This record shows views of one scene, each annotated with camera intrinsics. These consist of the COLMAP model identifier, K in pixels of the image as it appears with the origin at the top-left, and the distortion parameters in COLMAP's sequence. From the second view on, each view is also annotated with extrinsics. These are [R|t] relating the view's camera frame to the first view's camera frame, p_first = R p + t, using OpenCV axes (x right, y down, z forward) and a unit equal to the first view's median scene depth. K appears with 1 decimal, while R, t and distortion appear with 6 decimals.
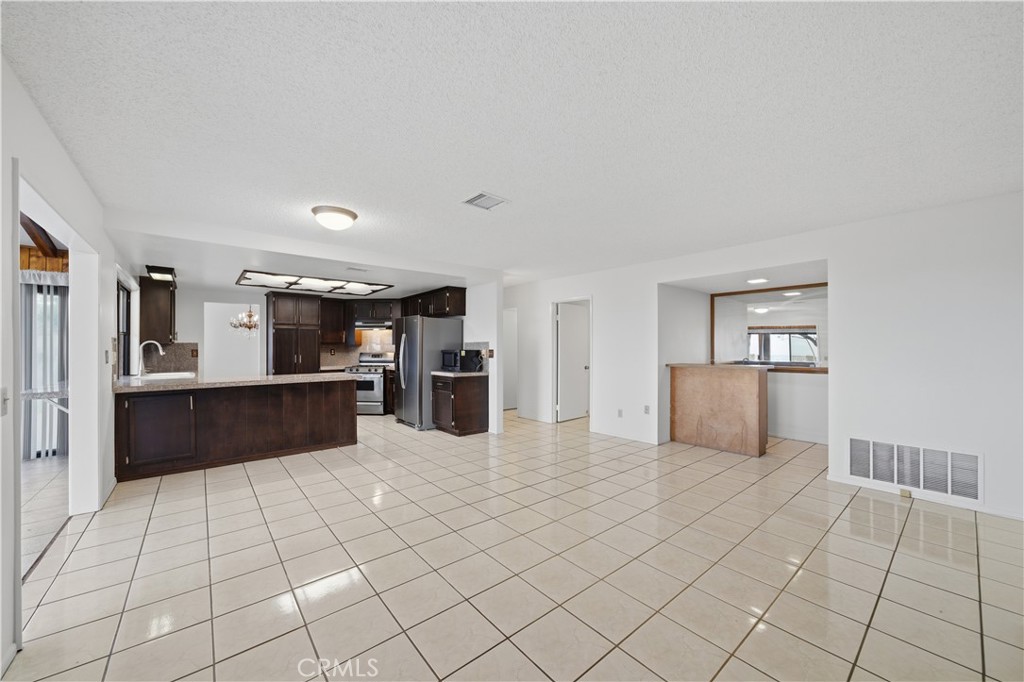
lens RADIAL K [[379.1, 0, 510.0], [0, 379.1, 347.9], [0, 0, 1]] dist [0.001069, 0.000067]
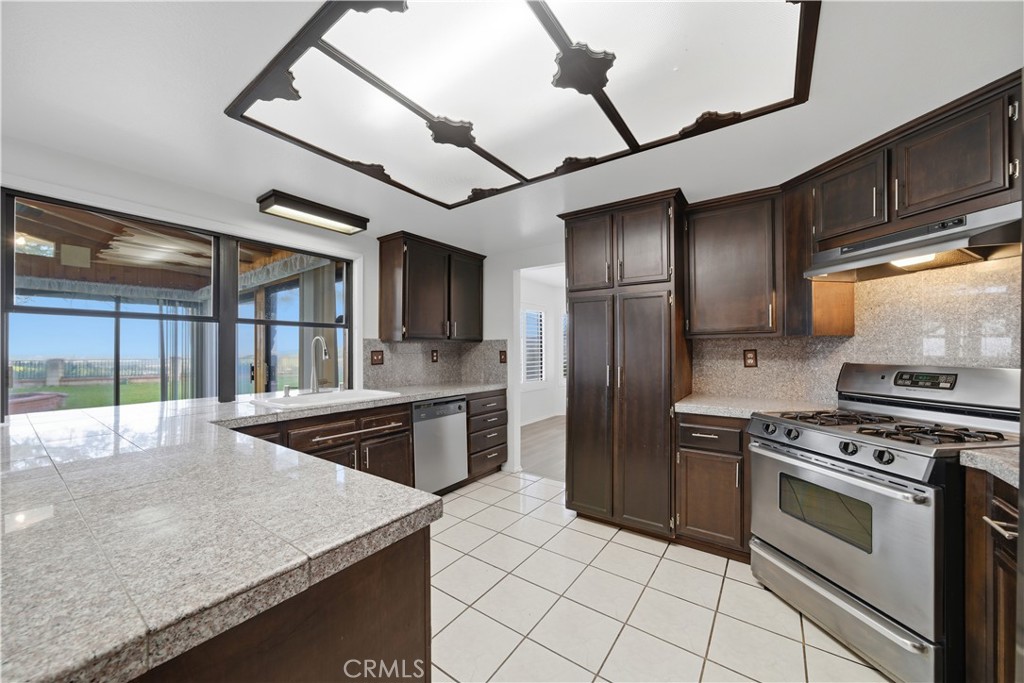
lens RADIAL K [[379.1, 0, 508.1], [0, 379.1, 346.6], [0, 0, 1]] dist [0.001069, 0.000067]
pose [[0.247494, -0.003978, -0.968881, -0.207226], [0.008107, 0.999965, -0.002035, -0.000778], [0.968855, -0.007351, 0.247518, 0.752941]]
